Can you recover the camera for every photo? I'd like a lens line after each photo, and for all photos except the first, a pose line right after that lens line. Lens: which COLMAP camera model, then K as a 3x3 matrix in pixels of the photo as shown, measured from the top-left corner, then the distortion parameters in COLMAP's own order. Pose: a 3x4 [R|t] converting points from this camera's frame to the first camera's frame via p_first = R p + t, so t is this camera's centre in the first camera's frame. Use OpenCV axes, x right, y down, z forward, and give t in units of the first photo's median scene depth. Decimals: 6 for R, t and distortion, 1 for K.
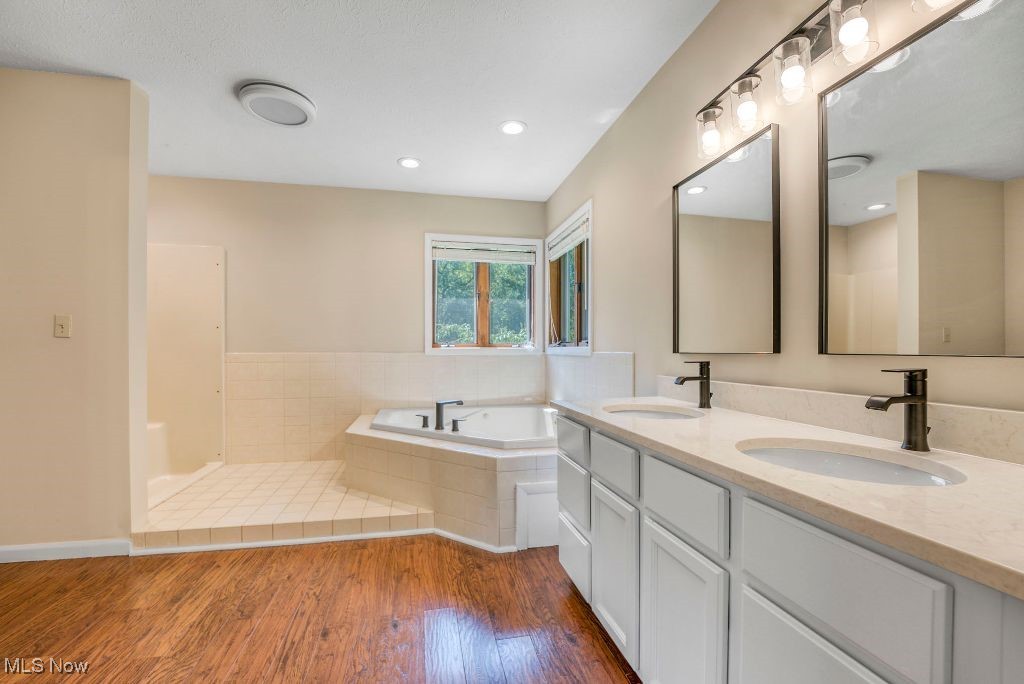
lens RADIAL K [[430.9, 0, 508.4], [0, 430.9, 348.4], [0, 0, 1]] dist [-0.020403, -0.000074]
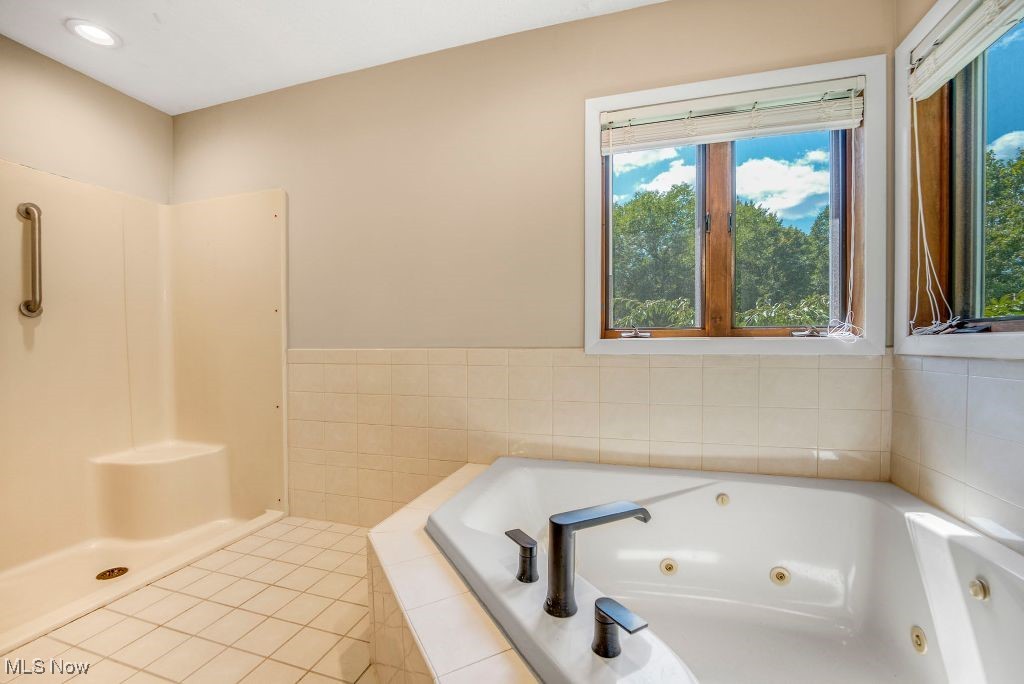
lens RADIAL K [[430.9, 0, 508.4], [0, 430.9, 348.4], [0, 0, 1]] dist [-0.020403, -0.000074]
pose [[0.878003, 0.003244, -0.478645, -0.037108], [0.003910, 0.999895, 0.013948, 0.002031], [0.478640, -0.014117, 0.877898, 0.528794]]
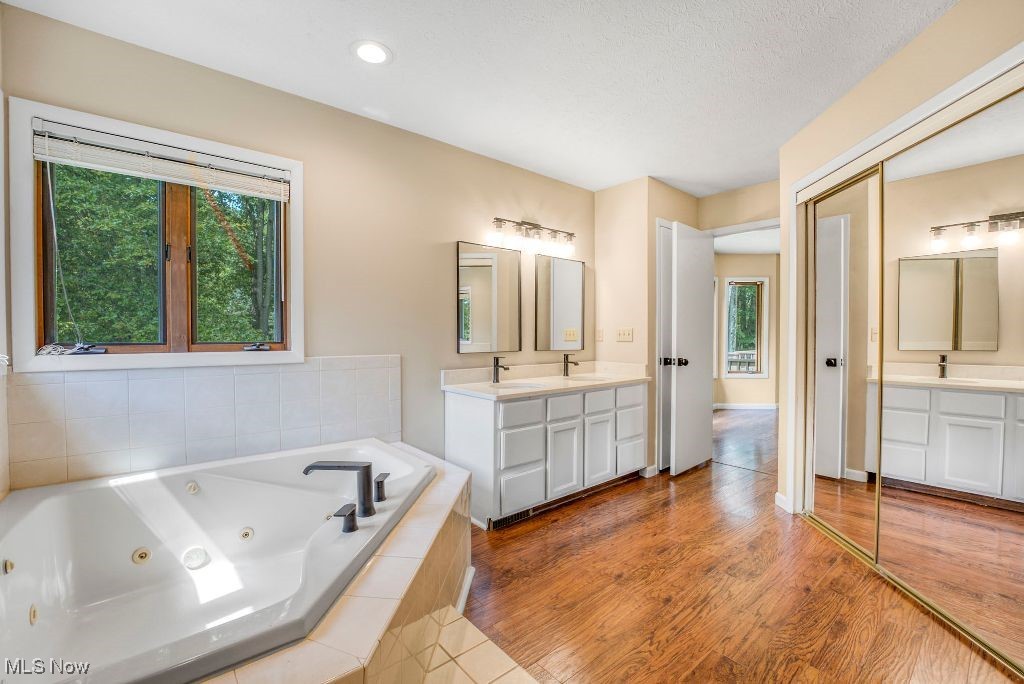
lens RADIAL K [[430.9, 0, 508.4], [0, 430.9, 348.4], [0, 0, 1]] dist [-0.020403, -0.000074]
pose [[-0.471640, -0.019531, 0.881575, -0.503151], [0.000590, 0.999747, 0.022465, -0.019915], [-0.881791, 0.011115, -0.471509, 0.780228]]
